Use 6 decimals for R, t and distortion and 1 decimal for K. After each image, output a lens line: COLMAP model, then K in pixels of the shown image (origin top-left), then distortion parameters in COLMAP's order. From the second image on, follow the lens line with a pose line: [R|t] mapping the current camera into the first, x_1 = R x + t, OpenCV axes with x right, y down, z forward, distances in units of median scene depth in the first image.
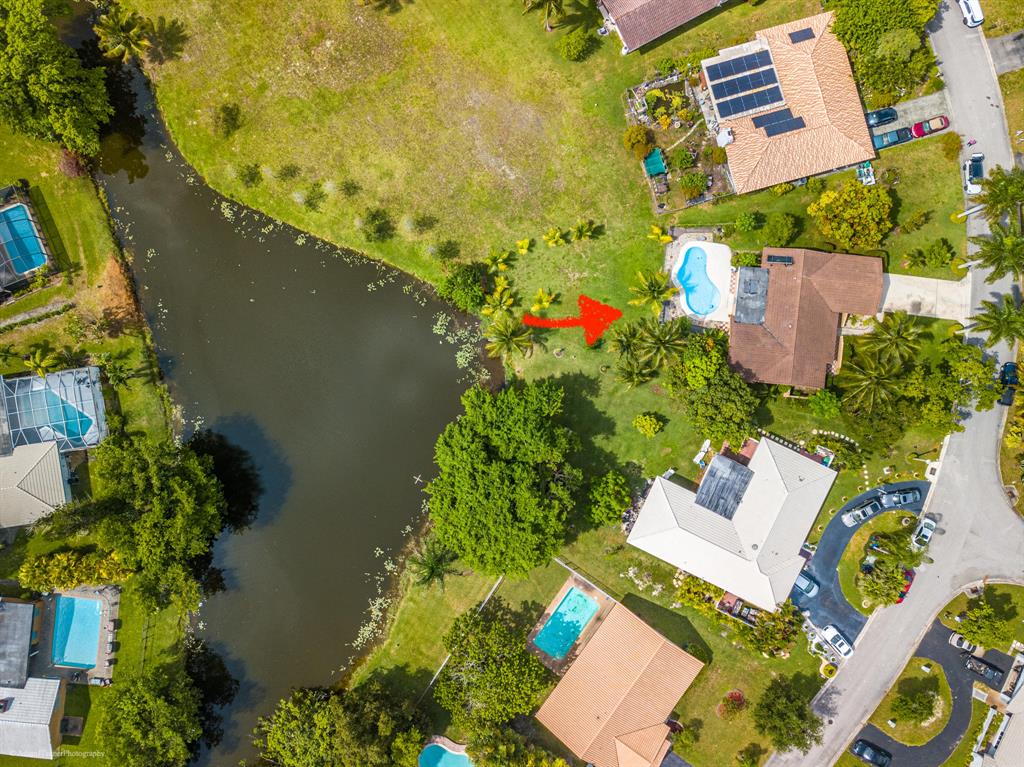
lens RADIAL K [[776.0, 0, 517.6], [0, 776.0, 401.2], [0, 0, 1]] dist [0.015249, -0.009790]
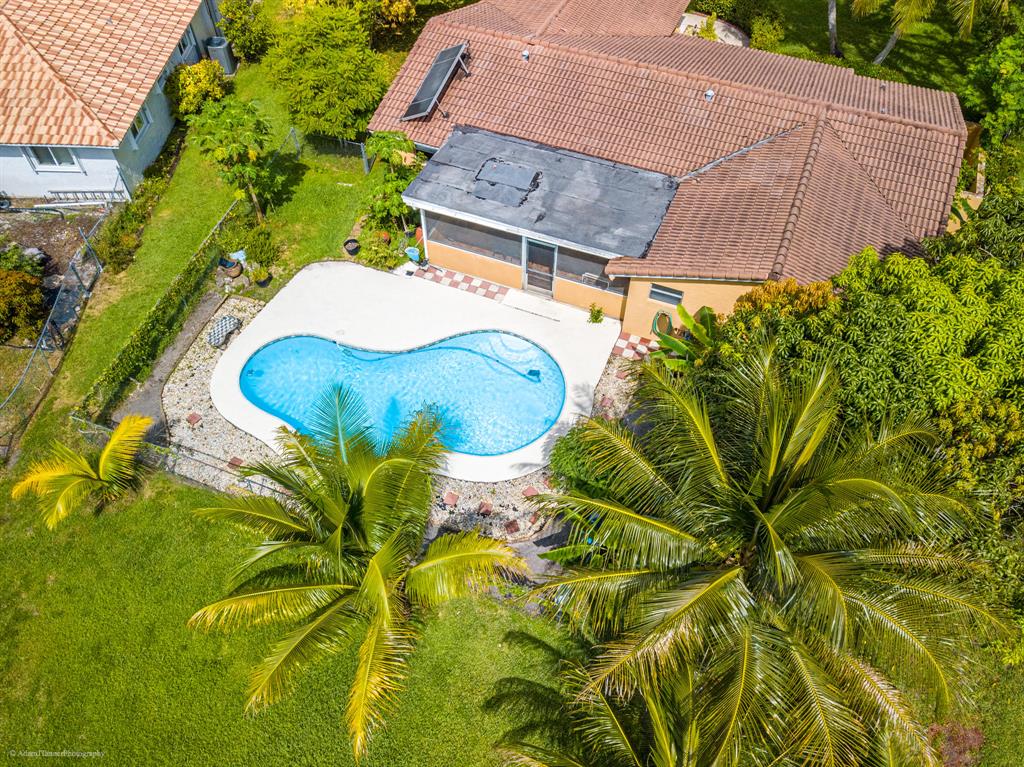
lens RADIAL K [[776.0, 0, 517.6], [0, 776.0, 401.2], [0, 0, 1]] dist [0.015249, -0.009790]
pose [[0.280095, -0.751094, 0.597834, 0.113495], [0.959946, 0.223719, -0.168679, -0.088163], [-0.007053, 0.621134, 0.783672, 0.839586]]
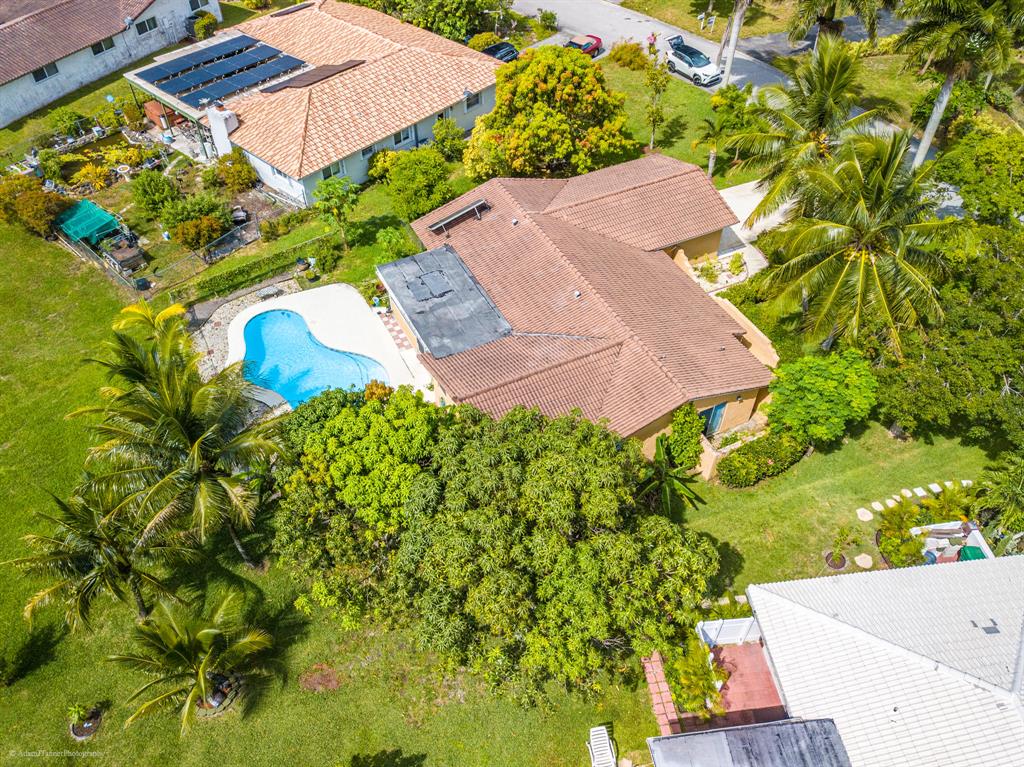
lens RADIAL K [[776.0, 0, 517.6], [0, 776.0, 401.2], [0, 0, 1]] dist [0.015249, -0.009790]
pose [[0.837519, -0.393666, 0.378932, 0.172554], [0.546306, 0.616718, -0.566753, 0.110597], [-0.010583, 0.681679, 0.731575, 0.752907]]
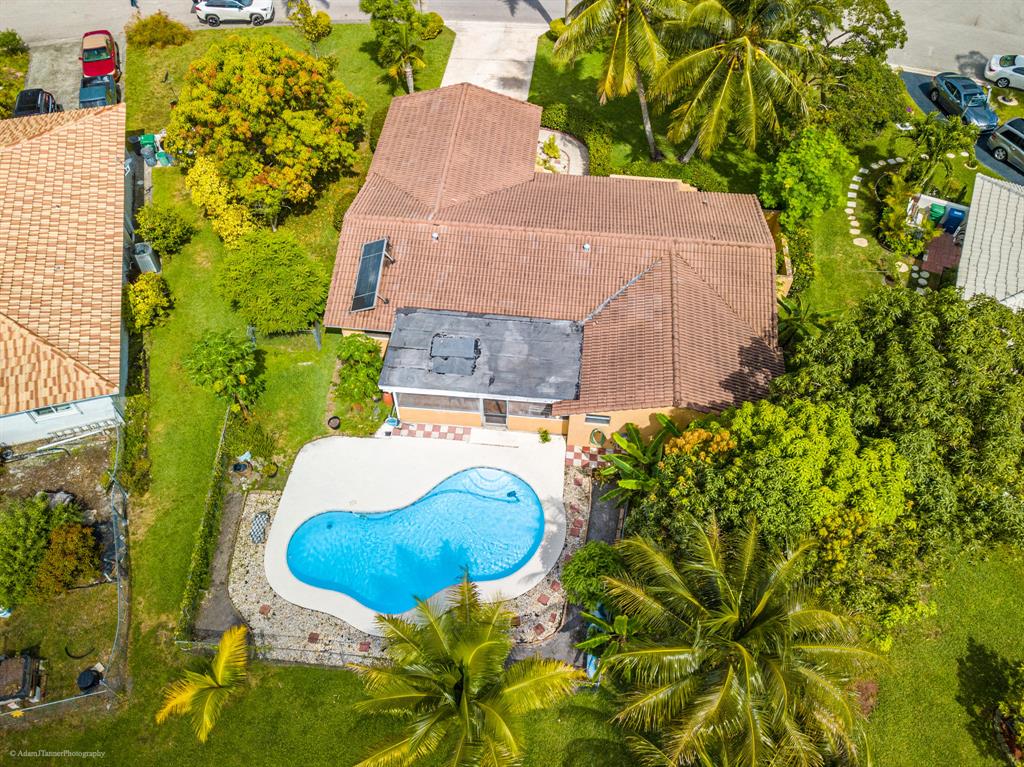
lens RADIAL K [[776.0, 0, 517.6], [0, 776.0, 401.2], [0, 0, 1]] dist [0.015249, -0.009790]
pose [[-0.009327, -0.803786, 0.594845, 0.111349], [0.999946, -0.004825, 0.009160, -0.122866], [-0.004493, 0.594898, 0.803788, 0.758495]]
